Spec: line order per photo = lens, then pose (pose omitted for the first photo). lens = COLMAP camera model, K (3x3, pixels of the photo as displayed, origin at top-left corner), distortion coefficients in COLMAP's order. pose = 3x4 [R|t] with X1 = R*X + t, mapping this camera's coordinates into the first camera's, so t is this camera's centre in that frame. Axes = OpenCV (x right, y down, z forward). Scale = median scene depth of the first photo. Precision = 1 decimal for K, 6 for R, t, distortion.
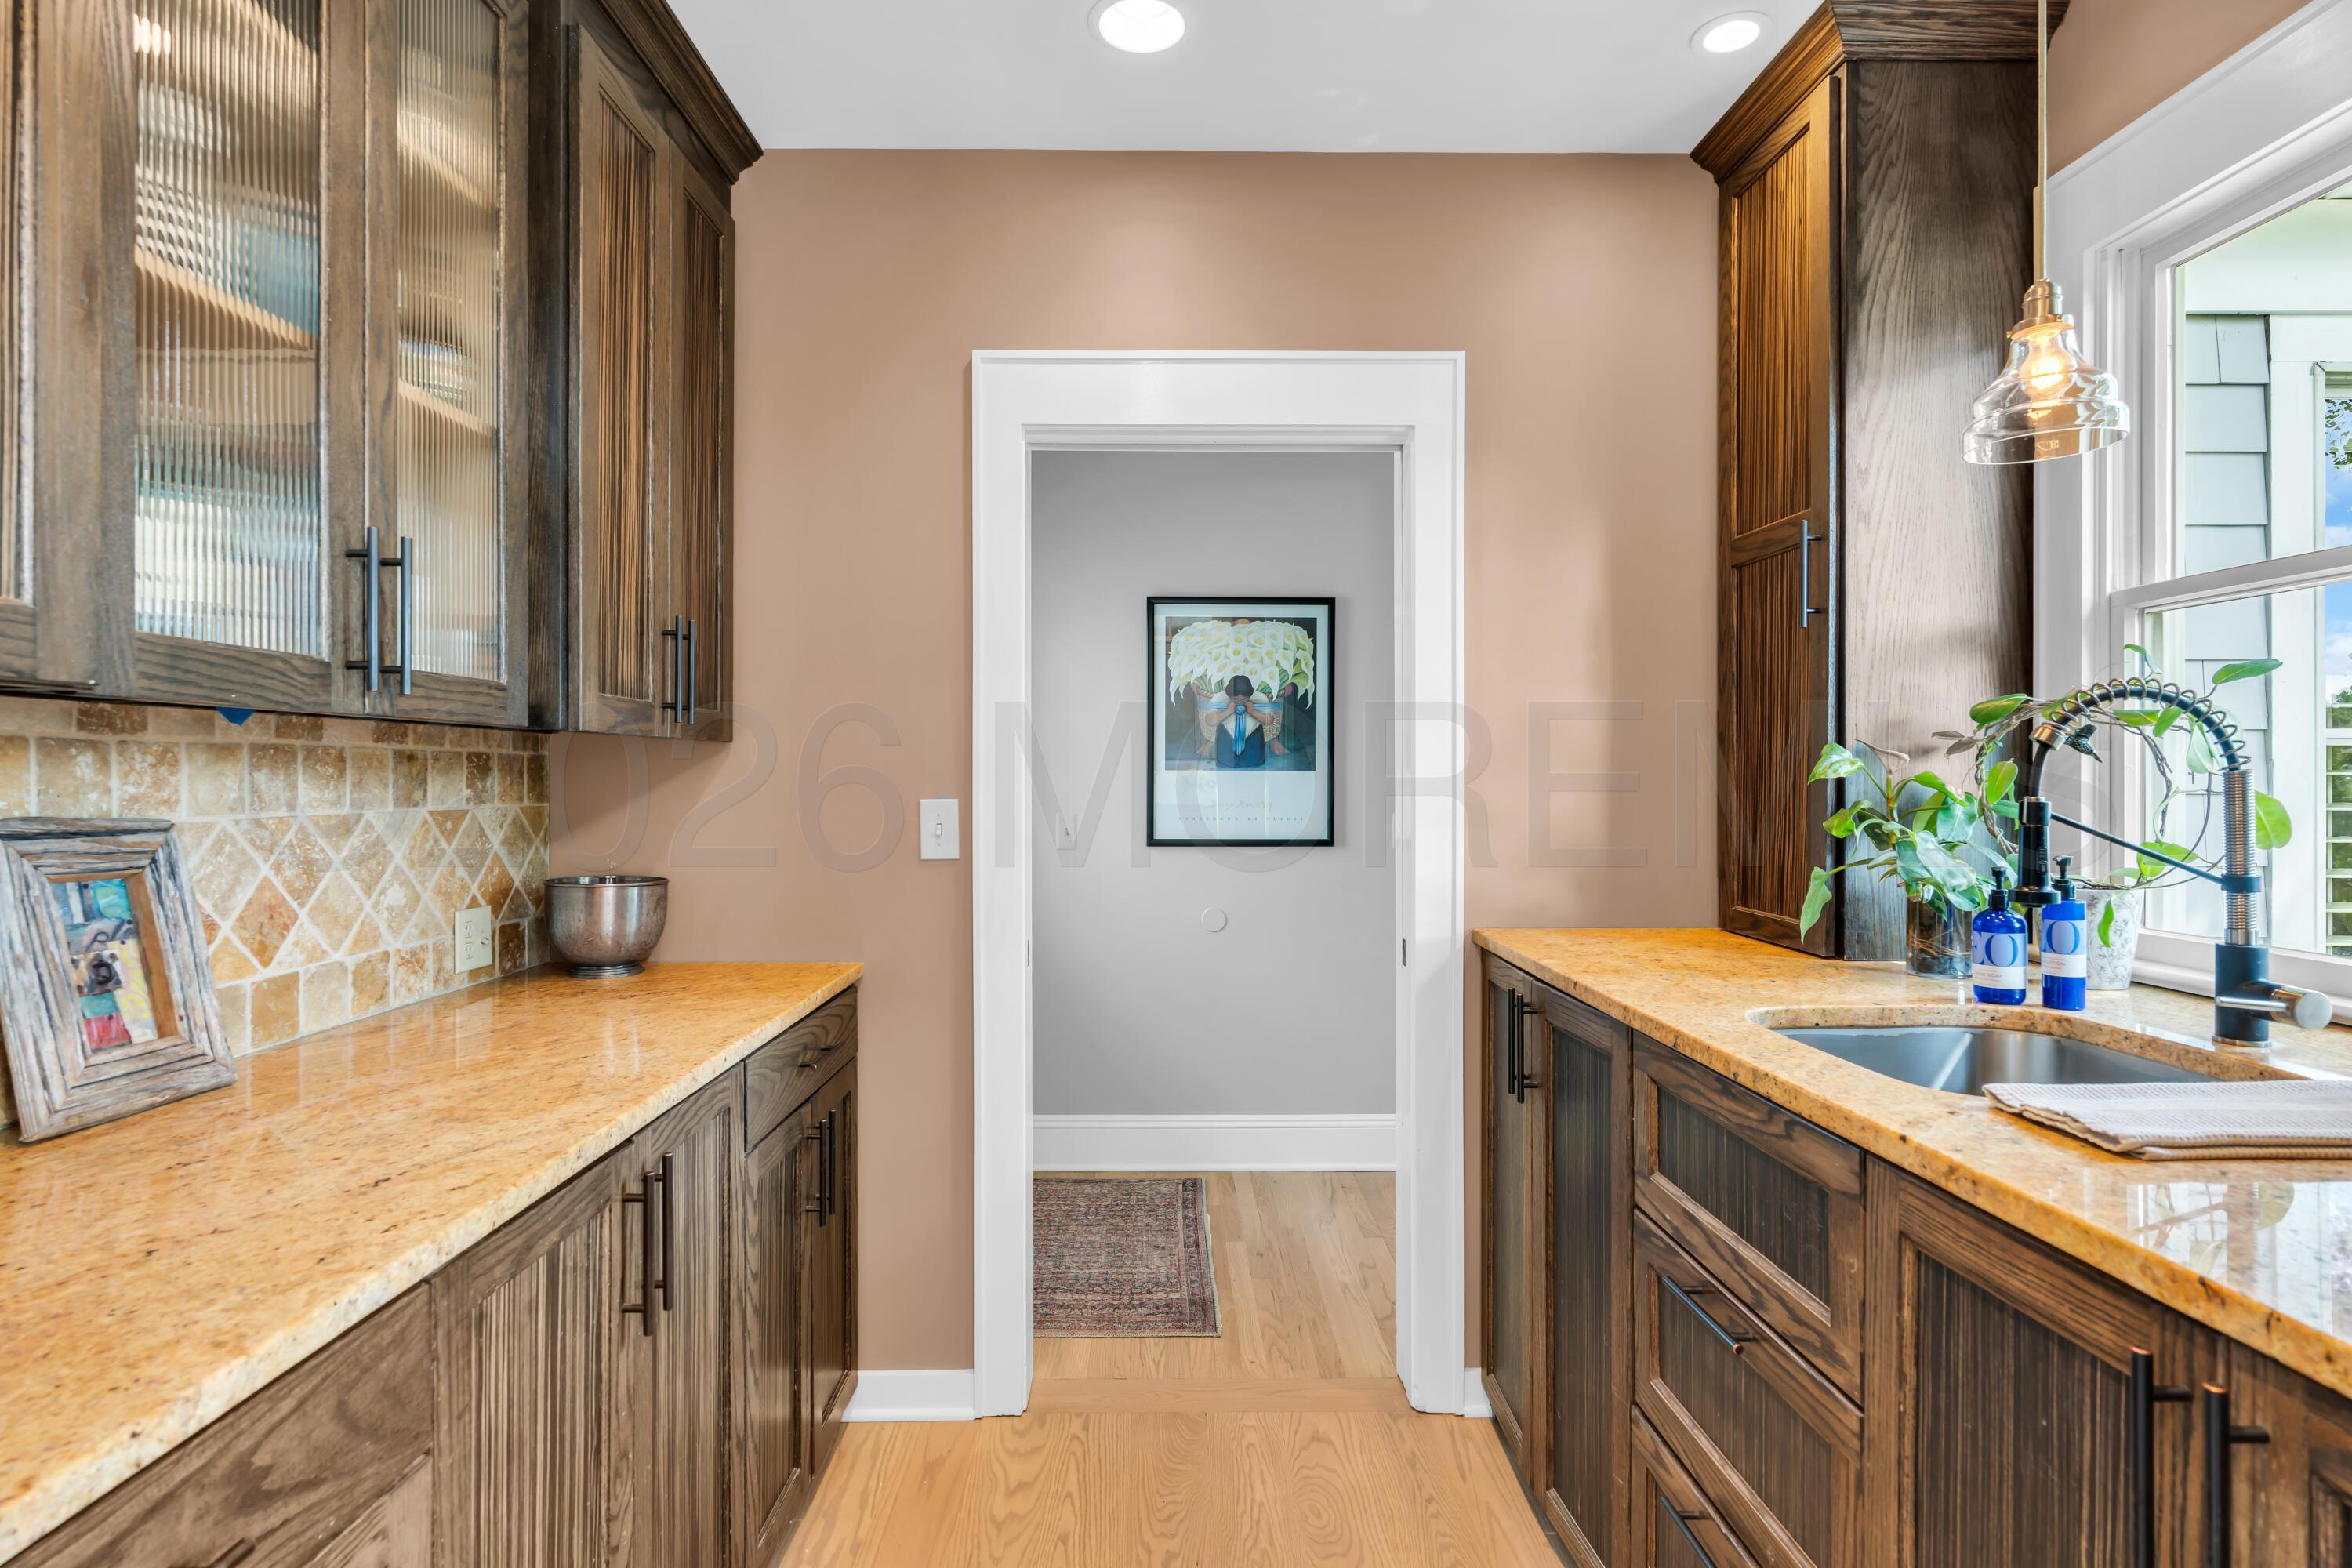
lens RADIAL K [[1180.3, 0, 1175.0], [0, 1180.3, 782.6], [0, 0, 1]] dist [-0.009536, 0.003858]
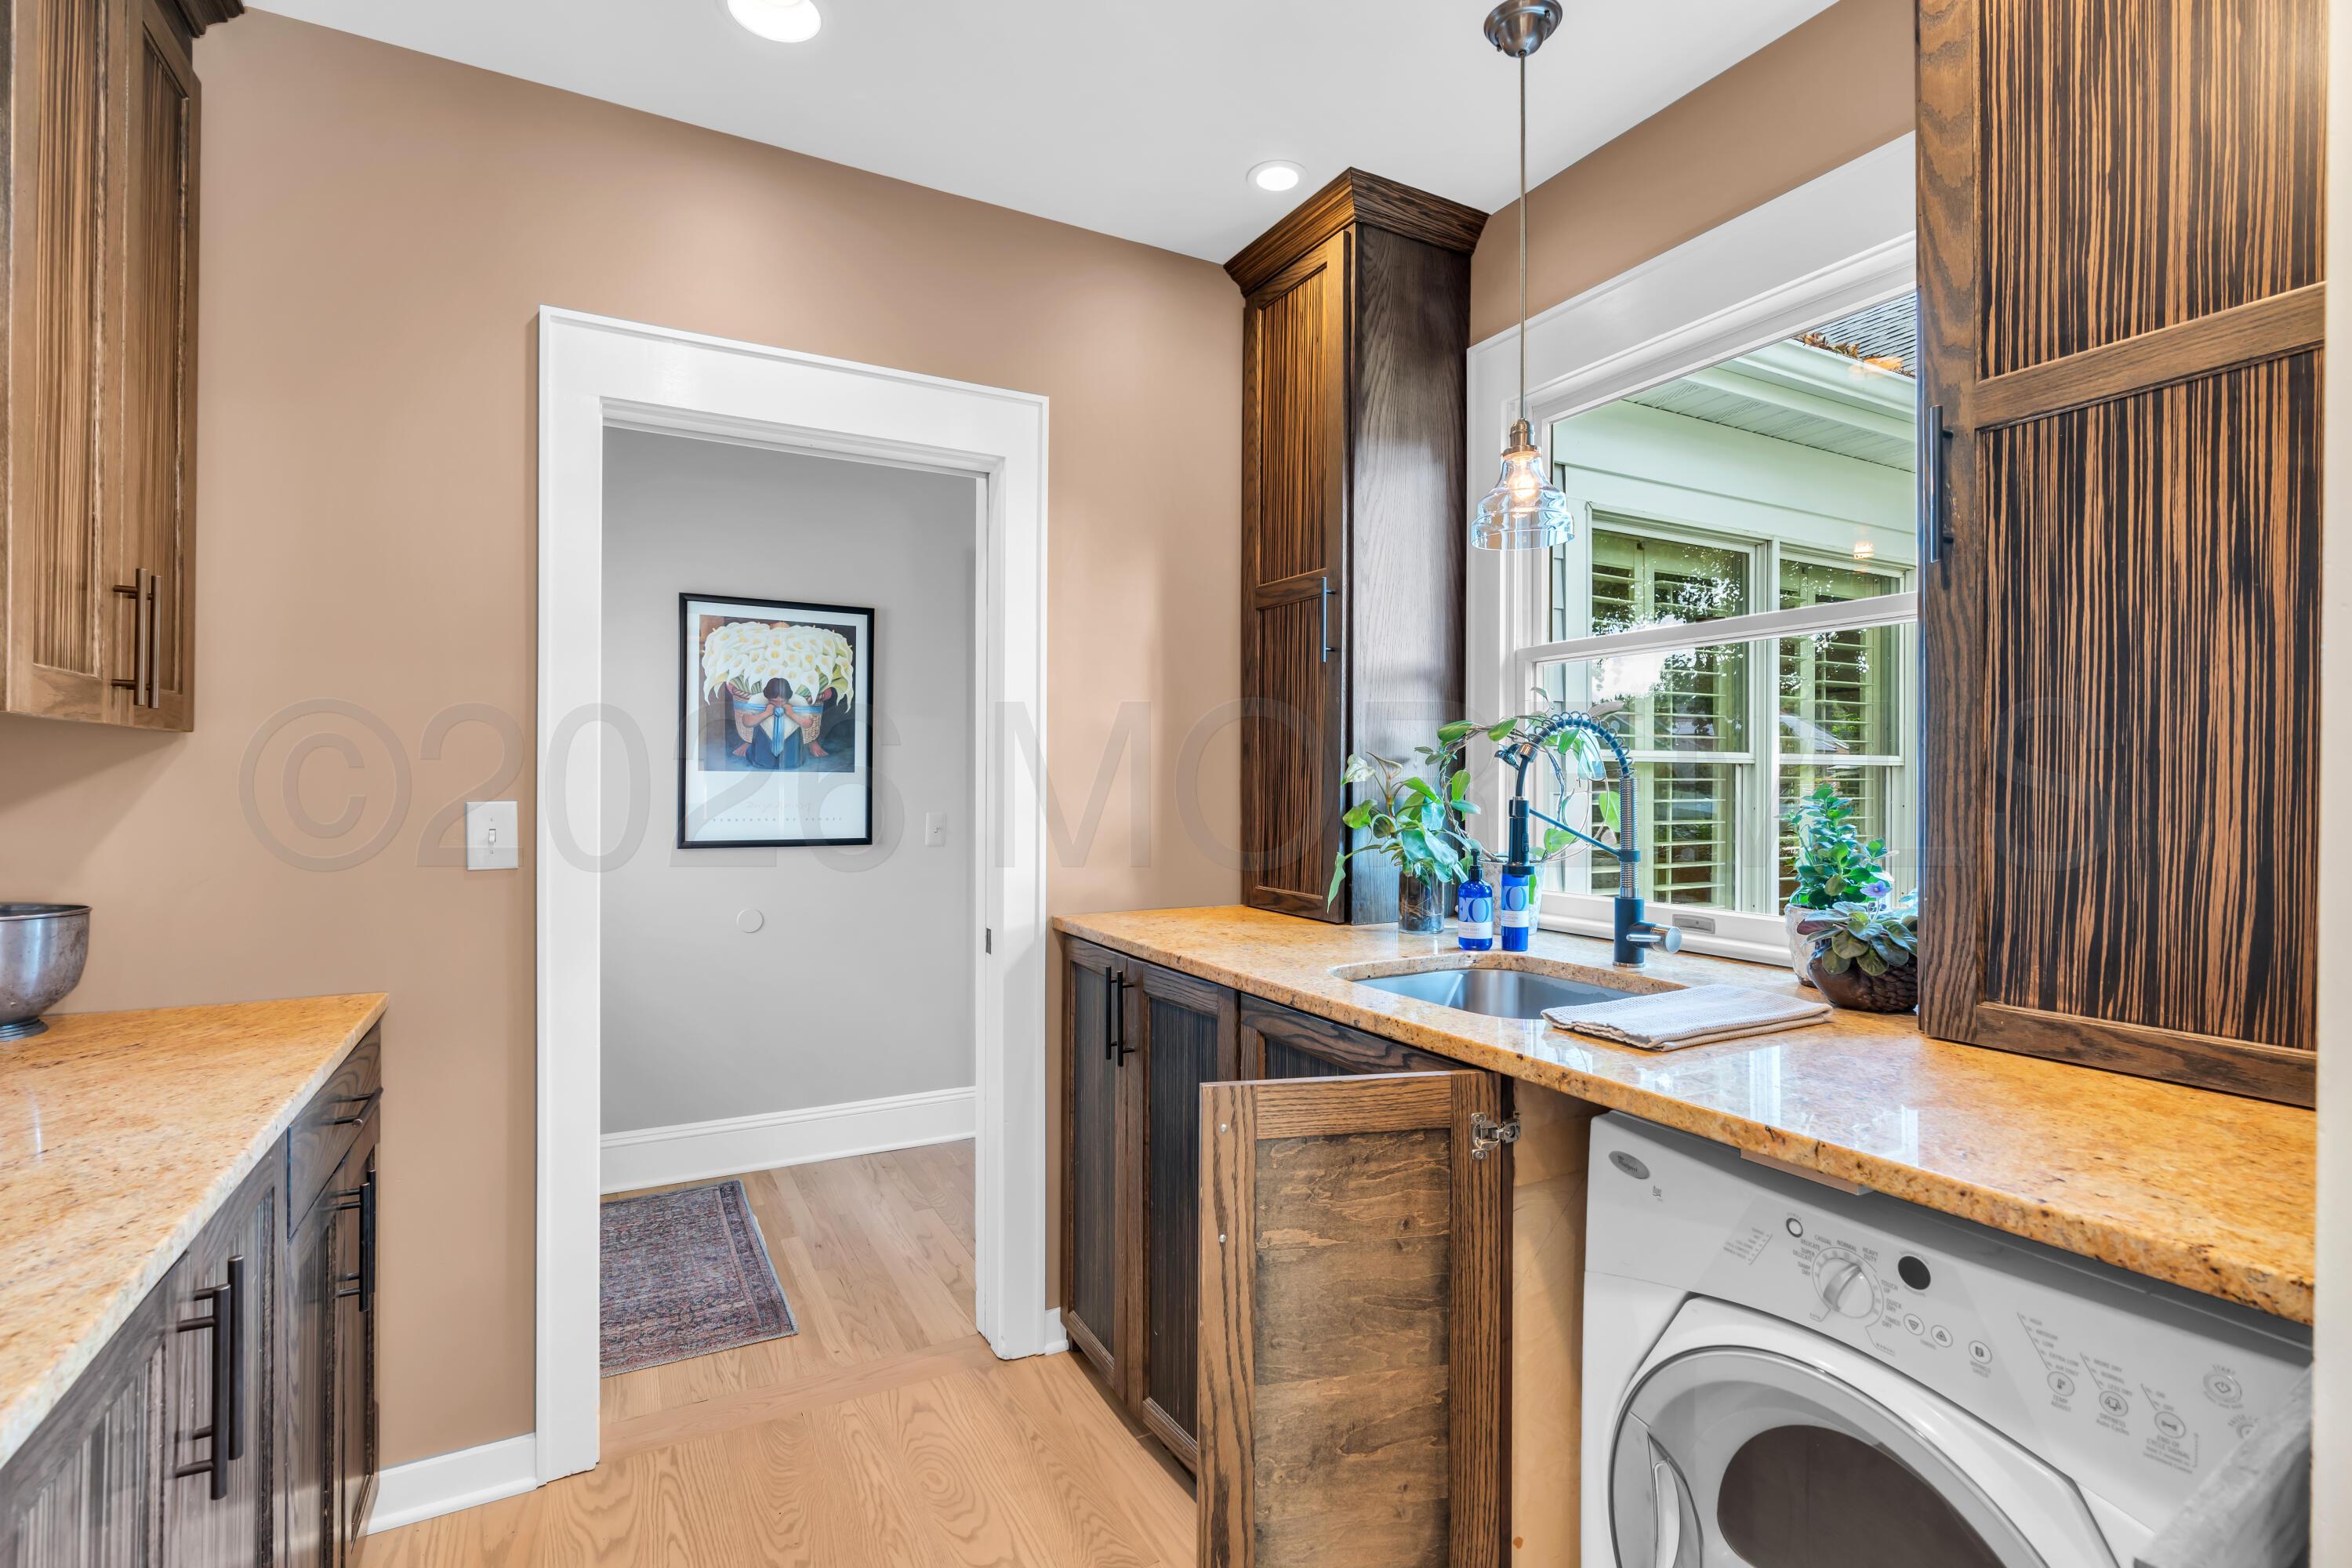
lens RADIAL K [[1072.3, 0, 1173.3], [0, 1072.3, 783.5], [0, 0, 1]] dist [-0.008096, 0.000887]
pose [[0.886381, 0.002773, 0.462949, -0.133191], [-0.002650, 0.999996, -0.000916, -0.000447], [-0.462949, -0.000415, 0.886385, 0.055266]]
